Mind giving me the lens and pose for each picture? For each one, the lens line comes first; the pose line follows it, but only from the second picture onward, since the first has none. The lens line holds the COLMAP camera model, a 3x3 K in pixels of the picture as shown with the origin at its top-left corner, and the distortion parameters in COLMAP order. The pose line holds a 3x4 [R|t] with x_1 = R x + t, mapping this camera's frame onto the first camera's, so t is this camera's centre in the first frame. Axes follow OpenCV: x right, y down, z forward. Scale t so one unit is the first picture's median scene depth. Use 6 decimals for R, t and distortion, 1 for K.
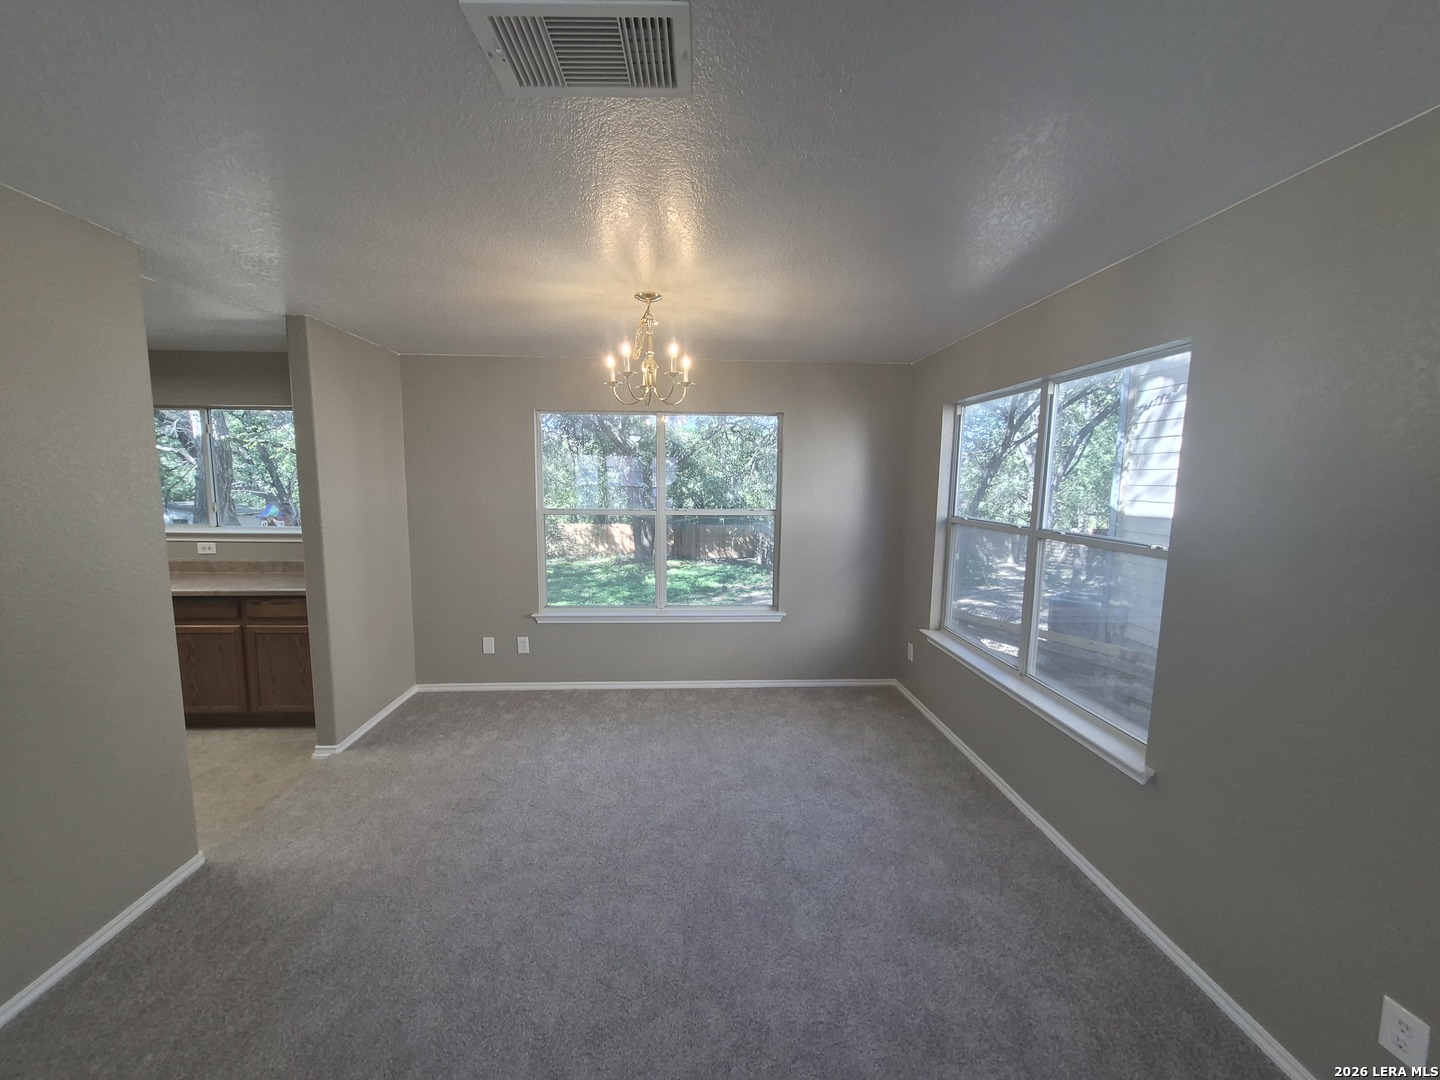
lens RADIAL K [[570.6, 0, 706.7], [0, 570.6, 542.3], [0, 0, 1]] dist [0.007281, -0.000334]
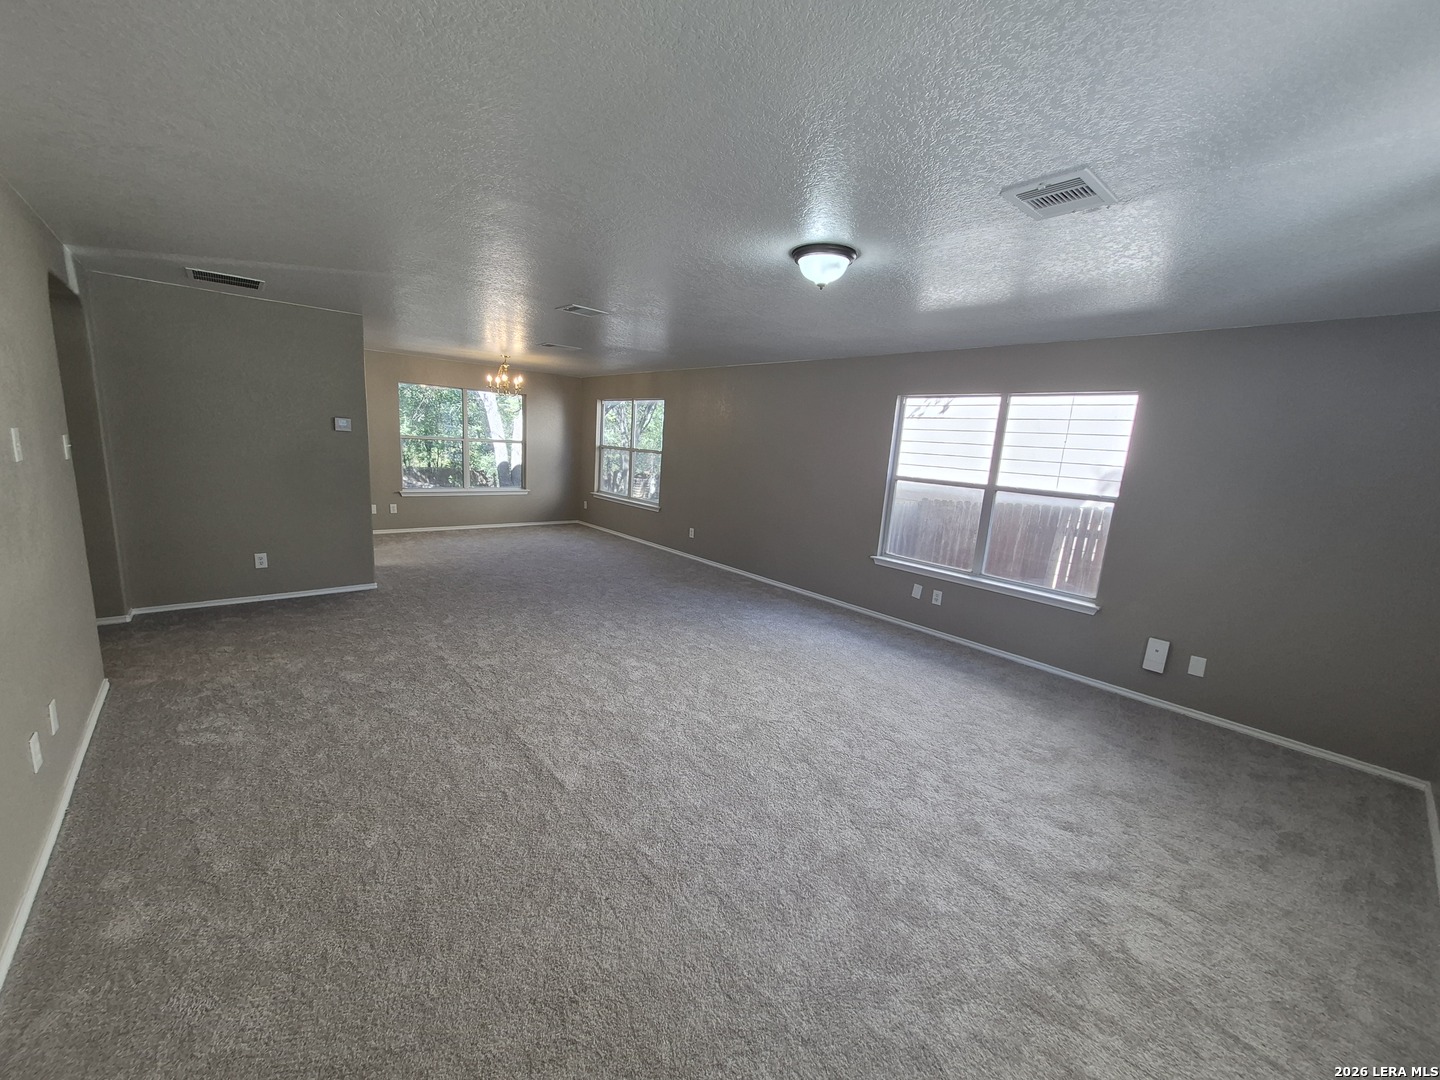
lens RADIAL K [[570.6, 0, 706.9], [0, 570.6, 545.7], [0, 0, 1]] dist [0.007281, -0.000334]
pose [[0.785814, -0.074370, 0.613975, -0.674526], [0.015357, 0.994784, 0.100842, 0.128460], [-0.618272, -0.069814, 0.782857, -1.105316]]
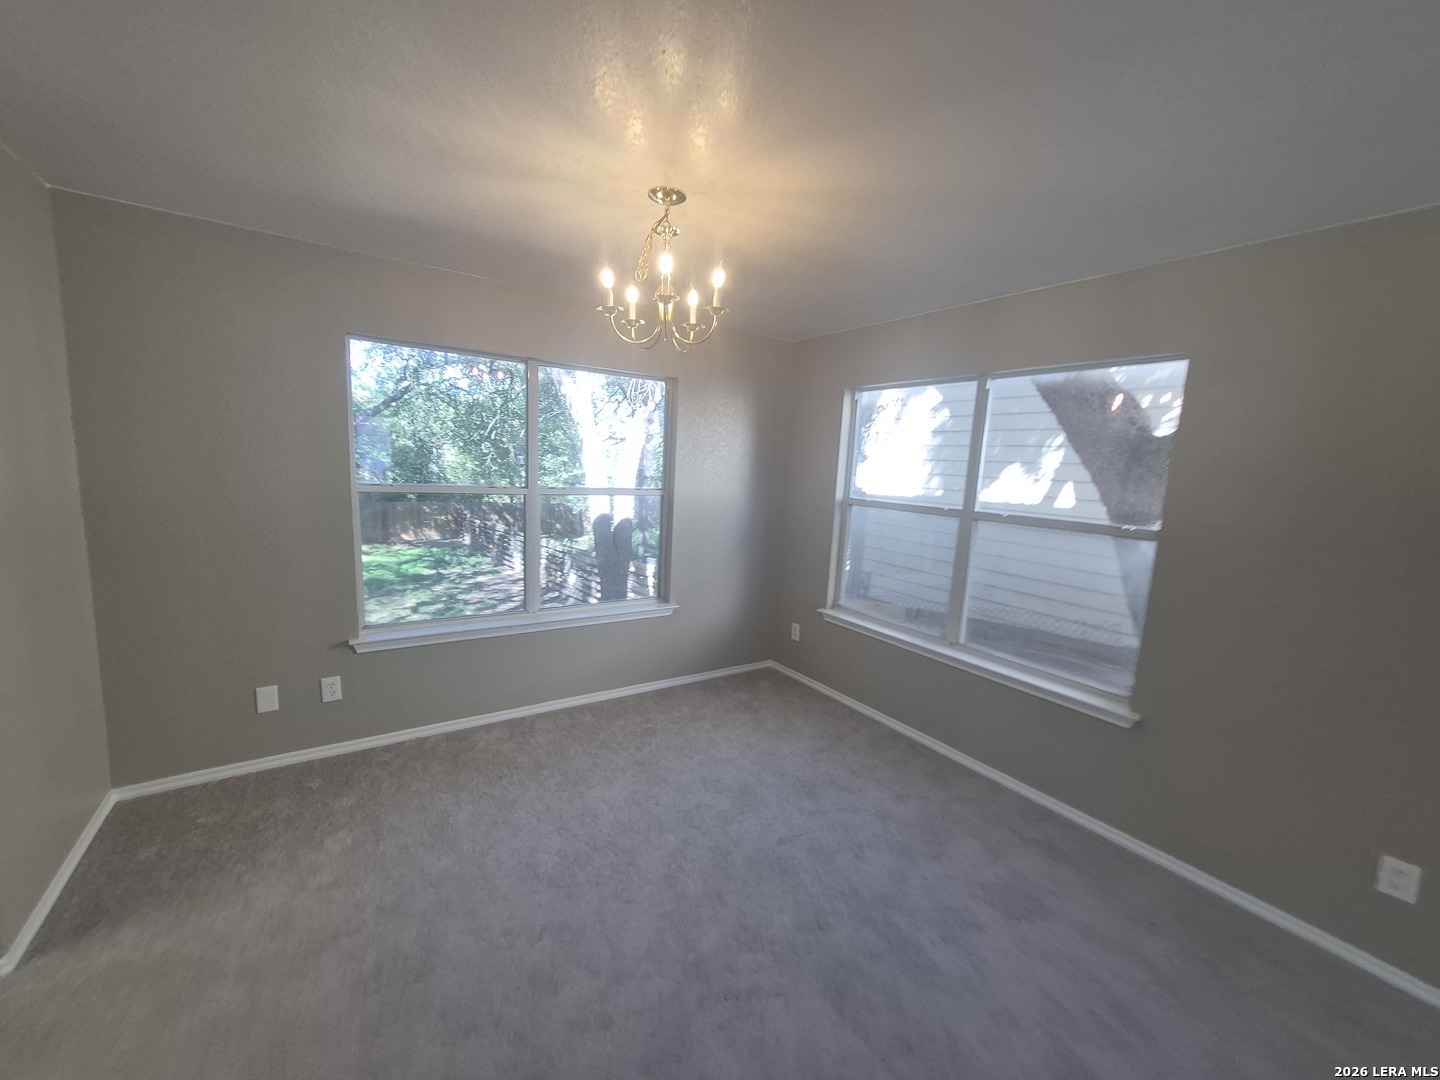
lens RADIAL K [[570.6, 0, 706.1], [0, 570.6, 544.1], [0, 0, 1]] dist [0.007281, -0.000334]
pose [[0.861152, -0.039311, 0.506826, -0.277920], [0.016286, 0.998627, 0.049785, -0.015279], [-0.508087, -0.034618, 0.860610, 0.208633]]
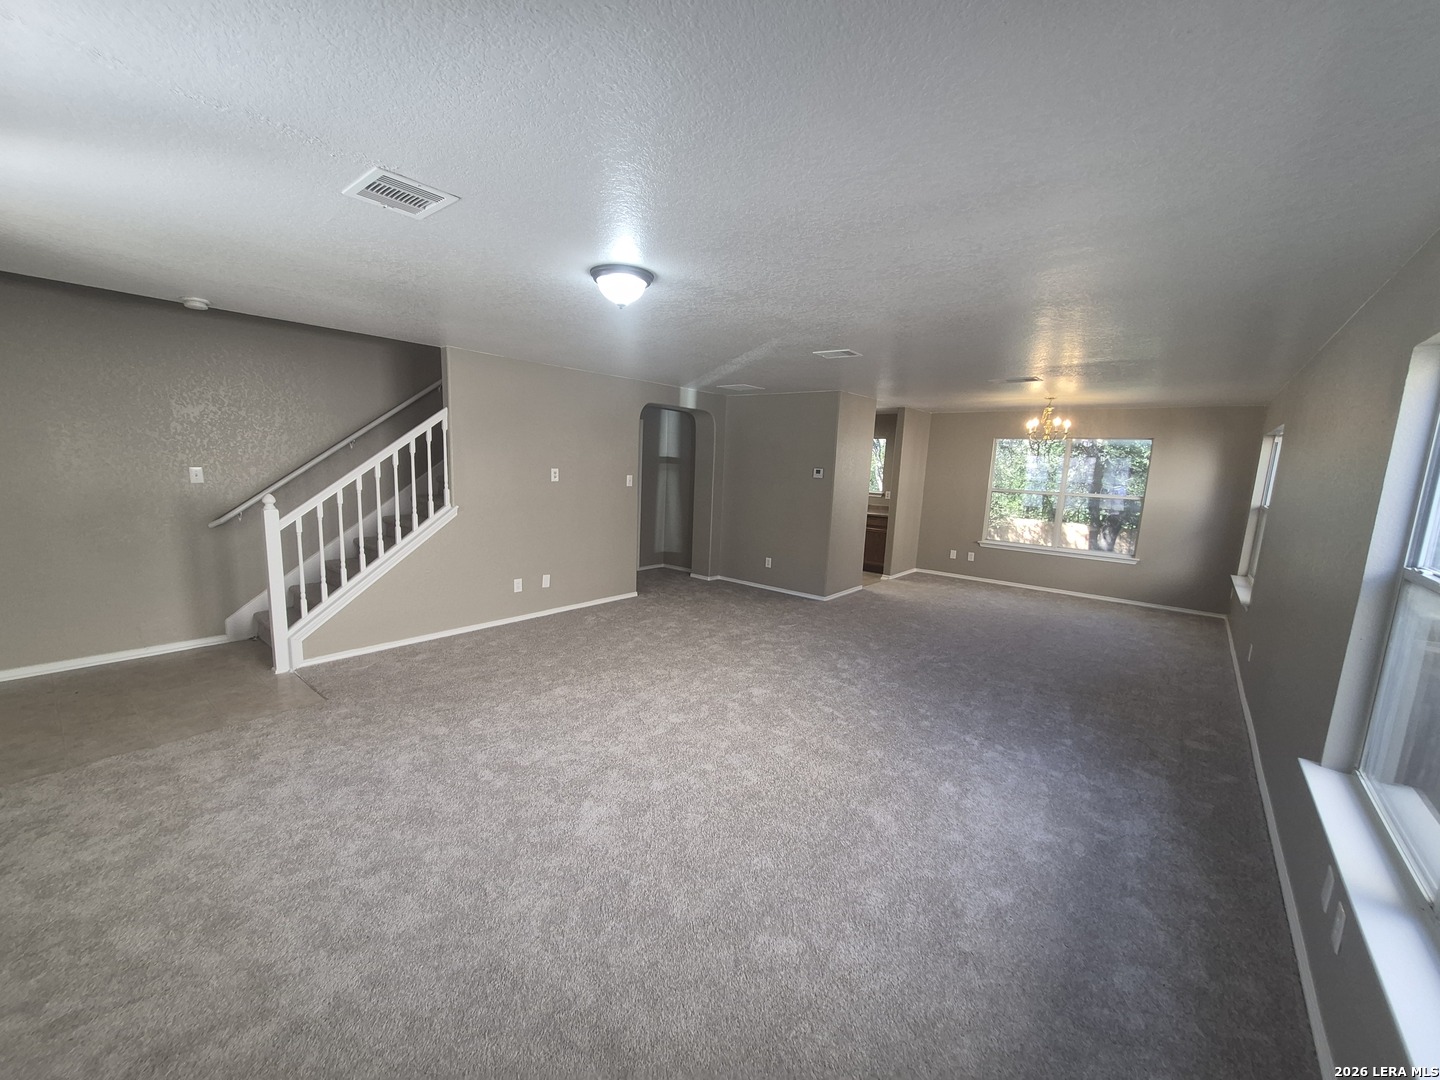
lens RADIAL K [[570.6, 0, 715.0], [0, 570.6, 546.5], [0, 0, 1]] dist [0.007281, -0.000334]
pose [[0.739696, 0.121846, -0.661819, 0.328582], [-0.110184, 0.992128, 0.059509, 0.125536], [0.663860, 0.028903, 0.747298, -1.069117]]
